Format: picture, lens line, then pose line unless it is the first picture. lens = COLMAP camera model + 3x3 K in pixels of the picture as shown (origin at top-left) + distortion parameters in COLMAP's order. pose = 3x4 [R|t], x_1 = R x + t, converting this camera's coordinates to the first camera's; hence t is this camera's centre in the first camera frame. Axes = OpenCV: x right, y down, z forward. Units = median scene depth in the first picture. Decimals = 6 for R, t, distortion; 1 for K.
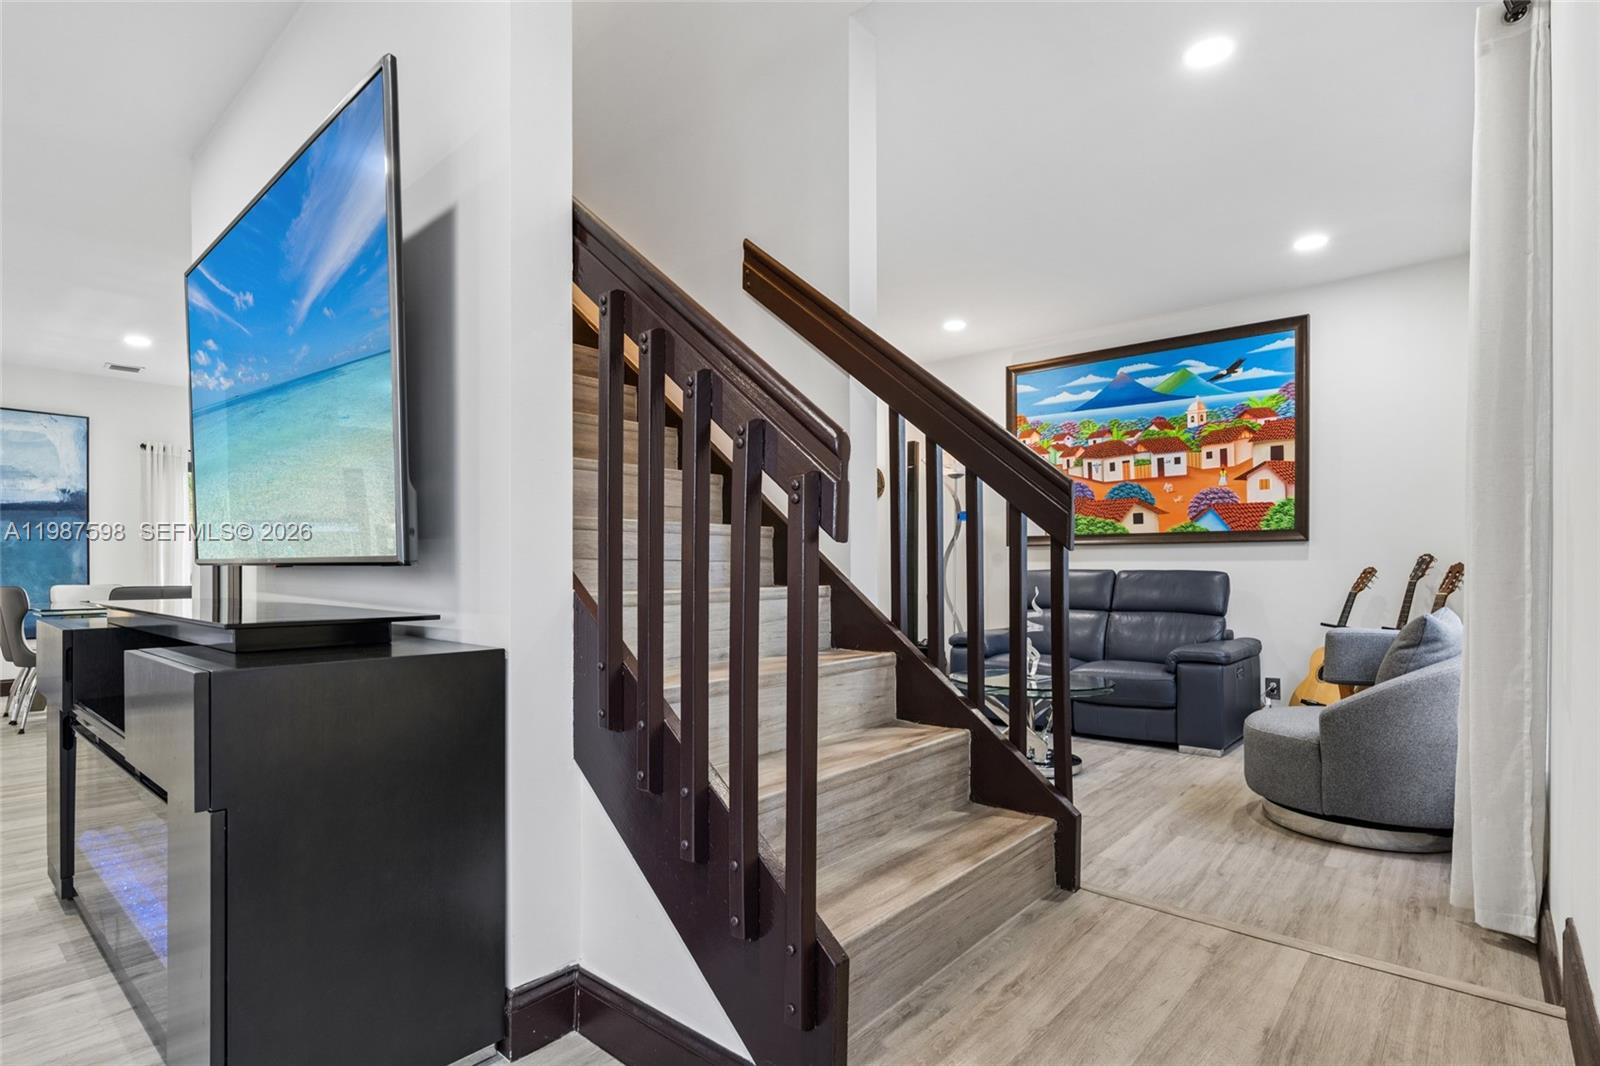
lens RADIAL K [[785.2, 0, 815.3], [0, 785.2, 574.5], [0, 0, 1]] dist [-0.002435, 0.001270]
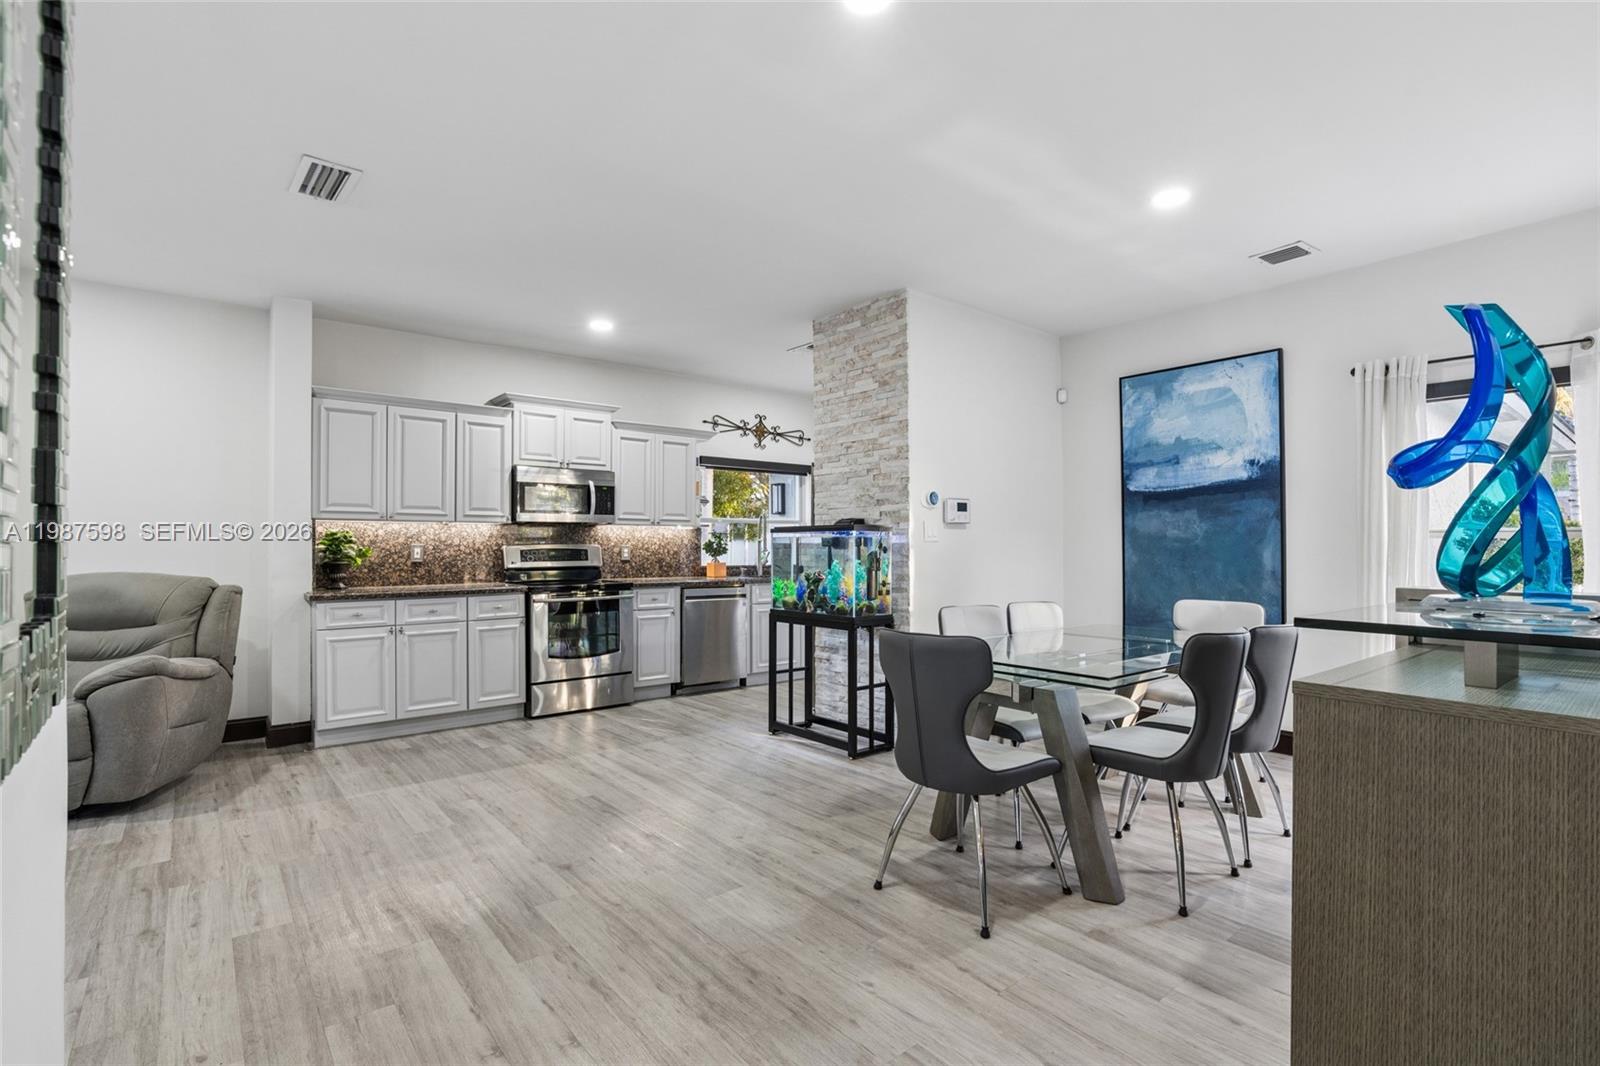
lens RADIAL K [[746.5, 0, 810.5], [0, 746.5, 544.0], [0, 0, 1]] dist [-0.009133, 0.006407]
pose [[-0.180830, -0.001927, -0.983512, -0.291595], [0.000914, 0.999997, -0.002128, -0.040967], [0.983514, -0.001284, -0.180828, 0.919942]]
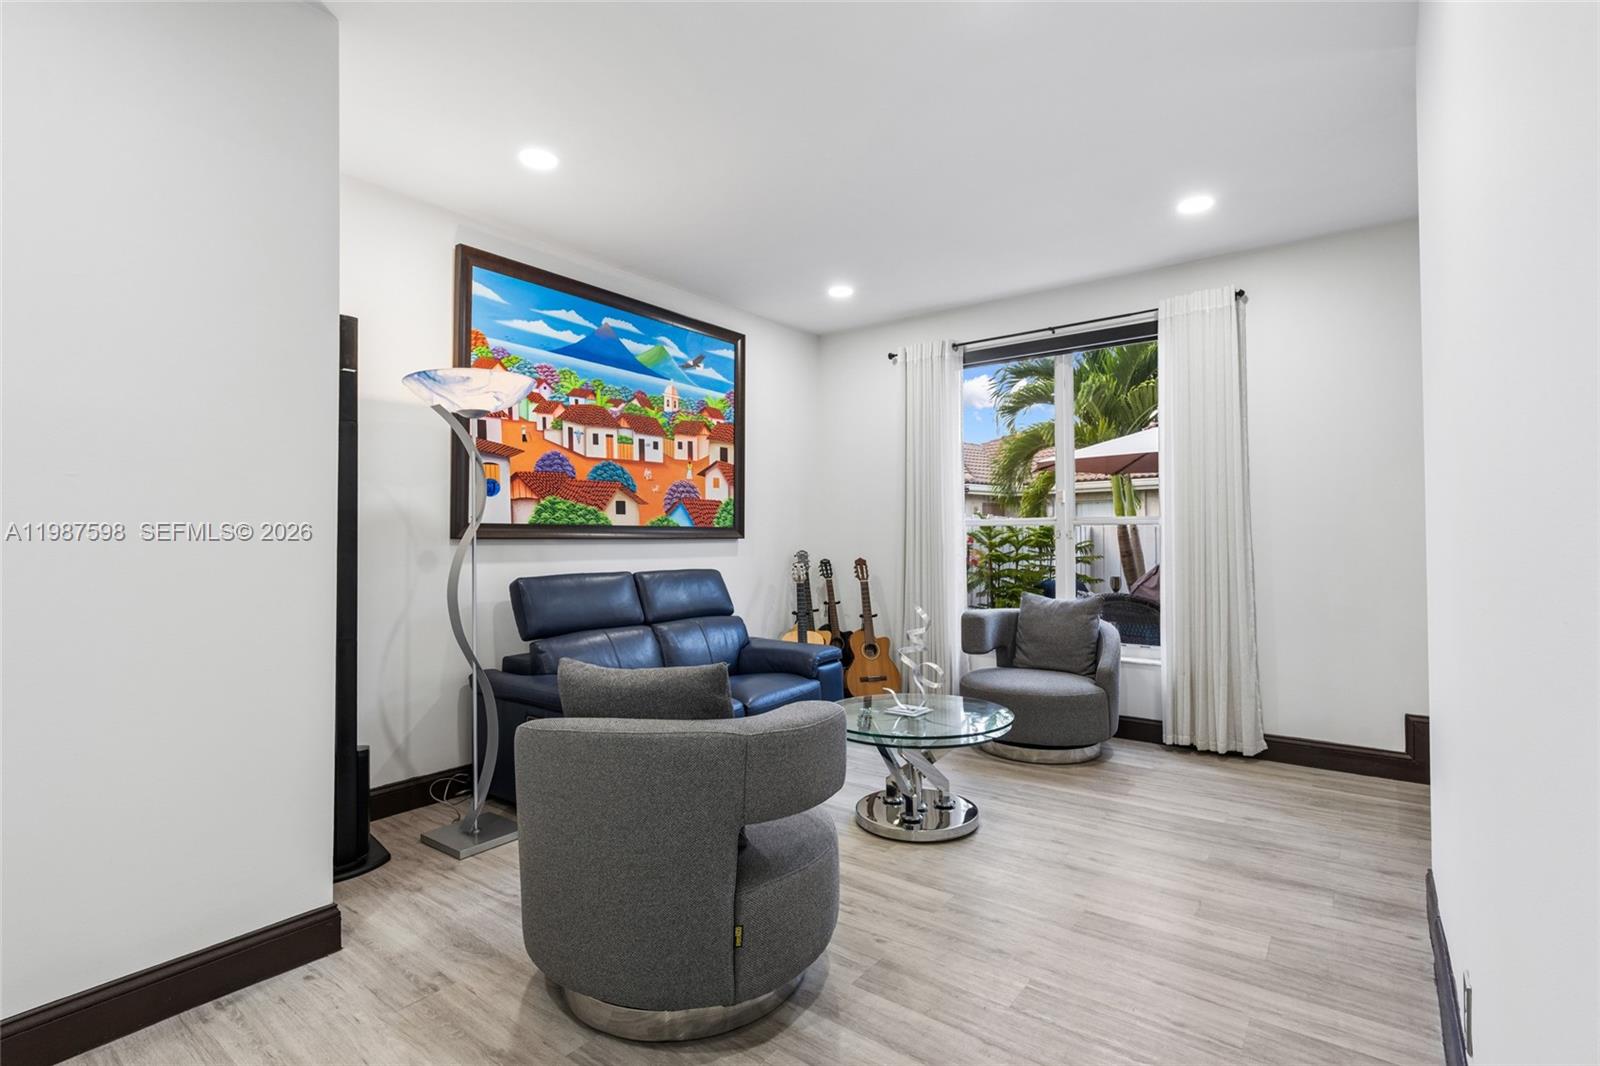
lens RADIAL K [[746.5, 0, 814.7], [0, 746.5, 513.8], [0, 0, 1]] dist [-0.009133, 0.006407]
pose [[-0.054080, 0.027341, 0.998162, -0.392144], [0.005691, 0.999617, -0.027073, -0.044611], [-0.998520, 0.004217, -0.054214, 0.876627]]
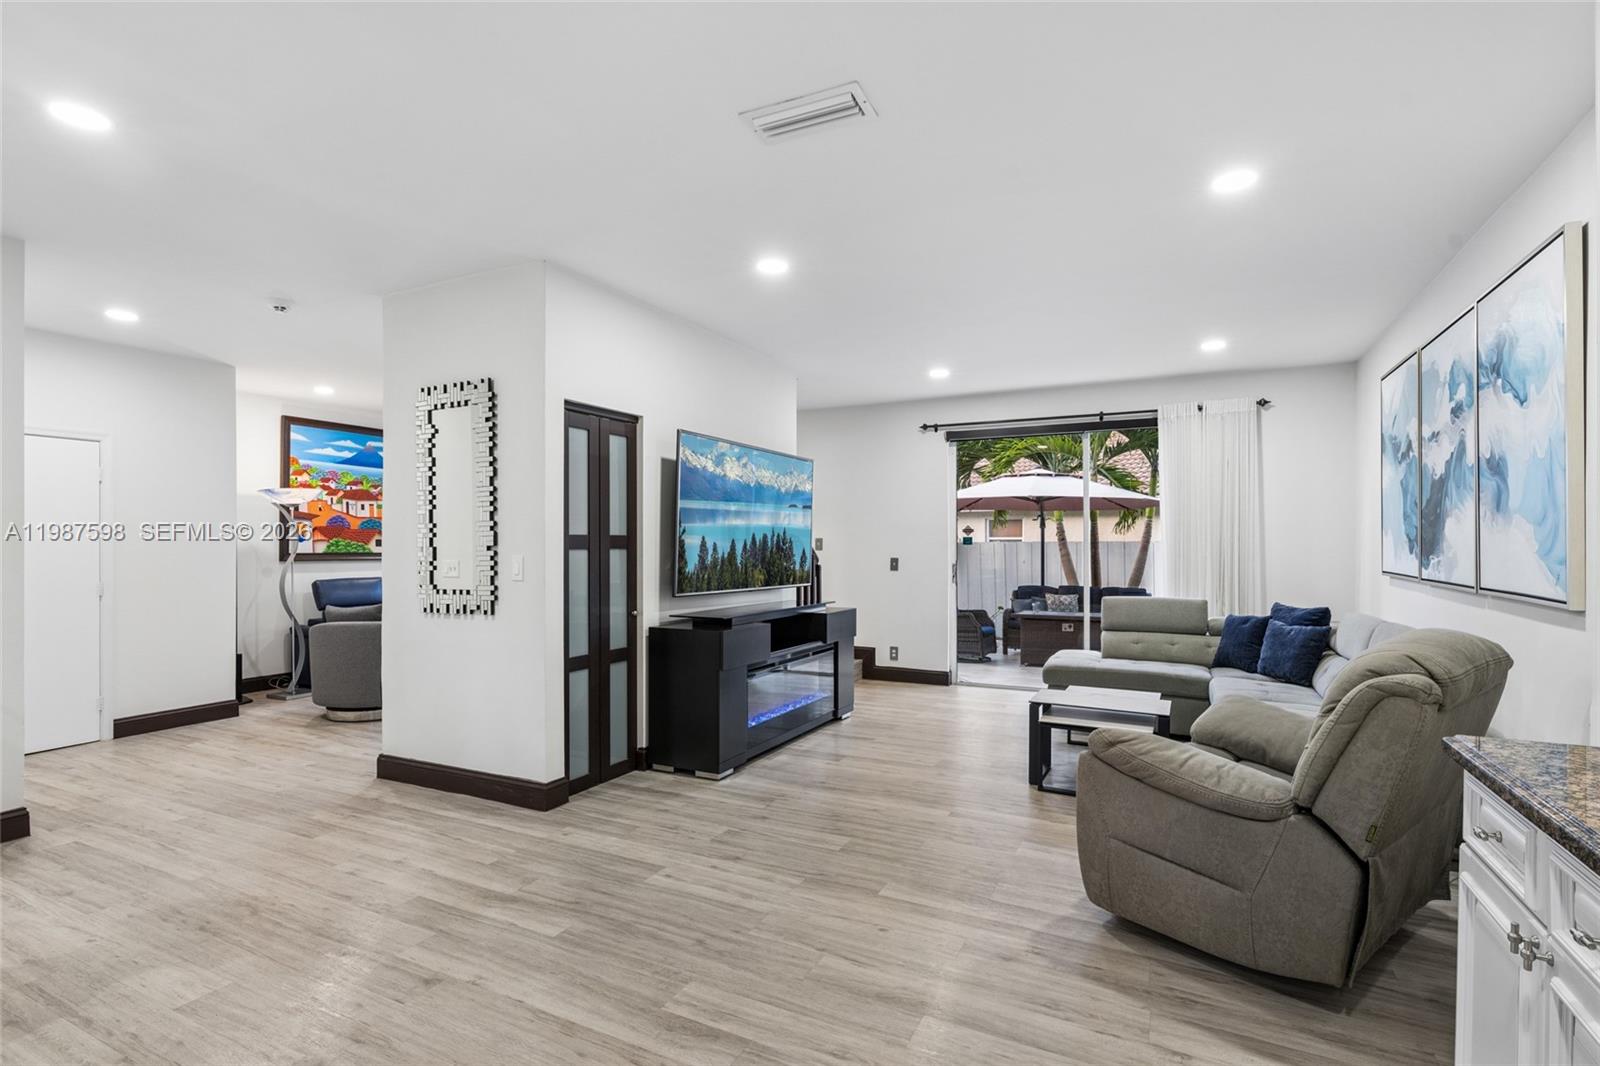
lens RADIAL K [[746.5, 0, 801.1], [0, 746.5, 539.7], [0, 0, 1]] dist [-0.009133, 0.006407]
pose [[-0.224485, 0.010047, 0.974426, -1.231717], [0.003541, 0.999949, -0.009494, -0.064344], [-0.974471, 0.001320, -0.224509, 0.548664]]
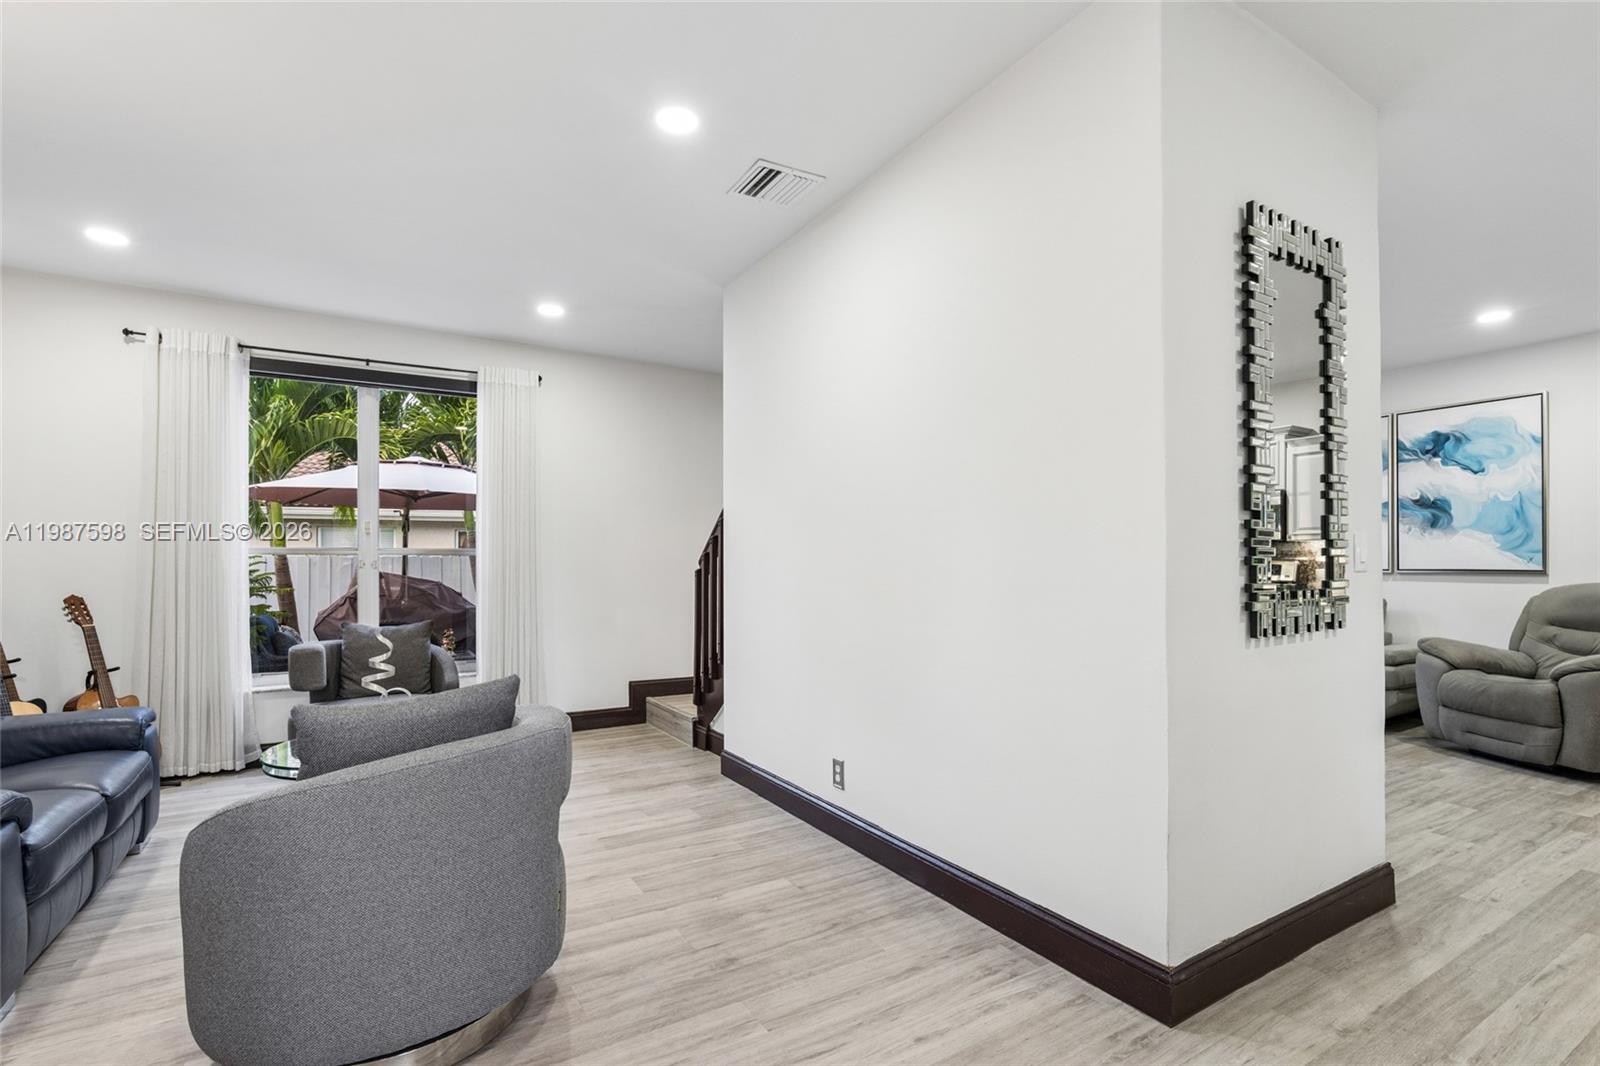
lens RADIAL K [[728.9, 0, 788.5], [0, 728.9, 561.1], [0, 0, 1]] dist [-0.005352, -0.001156]
pose [[-0.939051, 0.007153, 0.343705, -0.295307], [0.004310, 0.999950, -0.009034, -0.036168], [-0.343752, -0.007002, -0.939034, 1.200058]]
